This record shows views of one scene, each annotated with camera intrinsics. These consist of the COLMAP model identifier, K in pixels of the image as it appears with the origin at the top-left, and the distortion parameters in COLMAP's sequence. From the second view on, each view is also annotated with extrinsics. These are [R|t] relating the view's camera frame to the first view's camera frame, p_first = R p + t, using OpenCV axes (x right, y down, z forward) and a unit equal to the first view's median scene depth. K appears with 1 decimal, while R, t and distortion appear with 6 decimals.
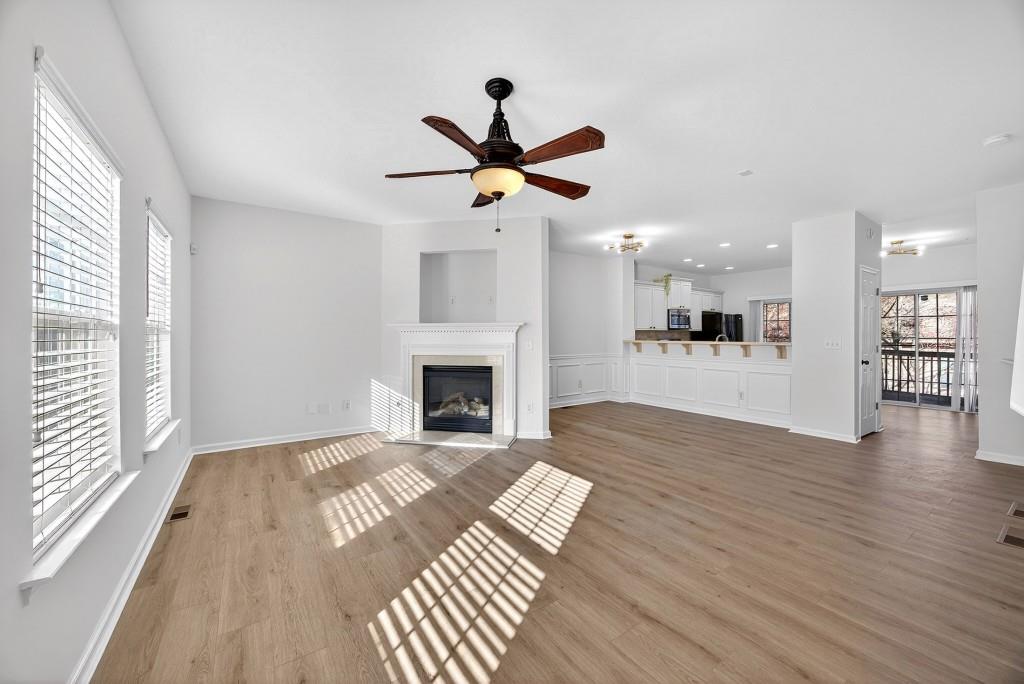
lens RADIAL K [[393.7, 0, 514.5], [0, 393.7, 337.1], [0, 0, 1]] dist [0.000295, 0.000190]
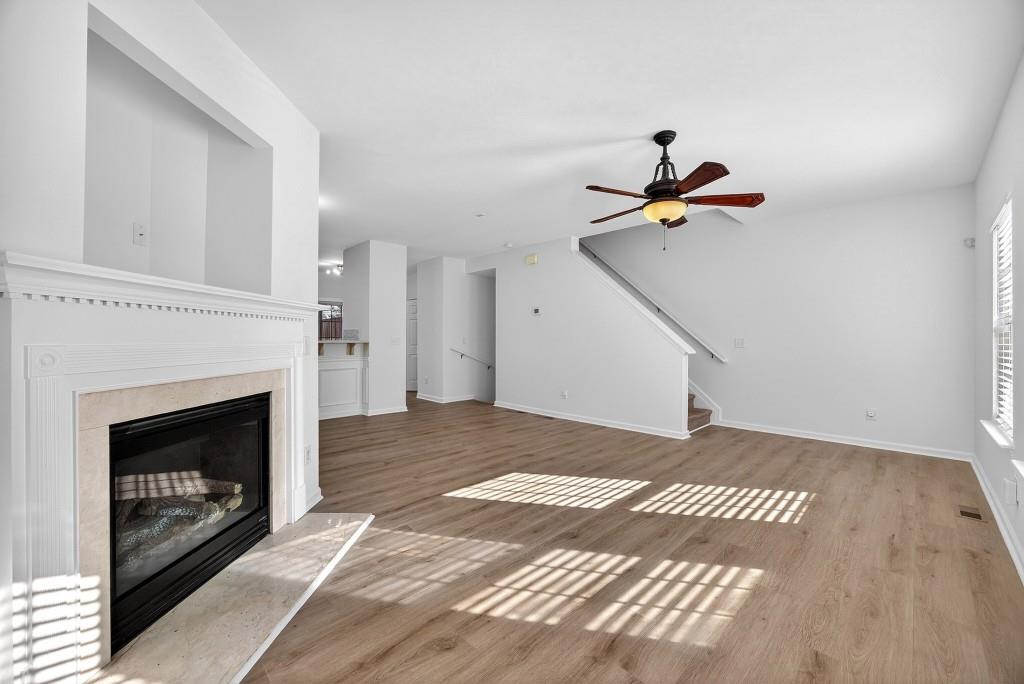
lens RADIAL K [[393.7, 0, 514.5], [0, 393.7, 337.1], [0, 0, 1]] dist [0.000295, 0.000190]
pose [[-0.178188, 0.011962, 0.983924, -0.912321], [-0.005608, 0.999898, -0.013172, 0.021914], [-0.983980, -0.007865, -0.178103, 1.274400]]
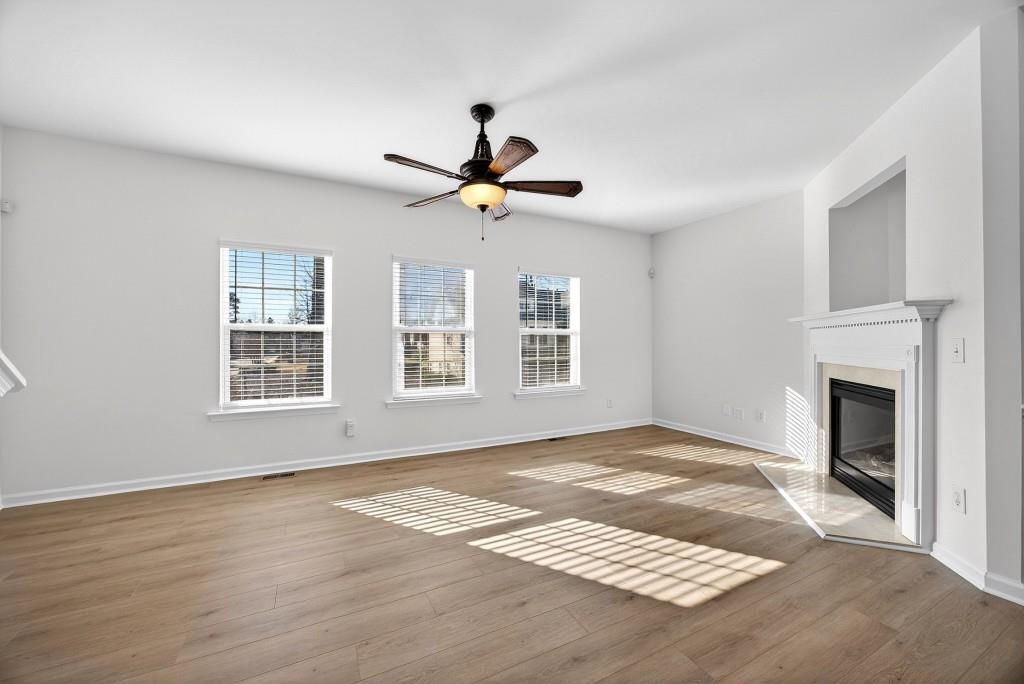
lens RADIAL K [[396.7, 0, 508.6], [0, 396.7, 346.6], [0, 0, 1]] dist [-0.016867, 0.000045]
pose [[-0.106507, 0.009922, -0.994262, 0.799999], [0.000606, 0.999951, 0.009914, 0.020636], [0.994312, 0.000454, -0.106508, 0.873982]]
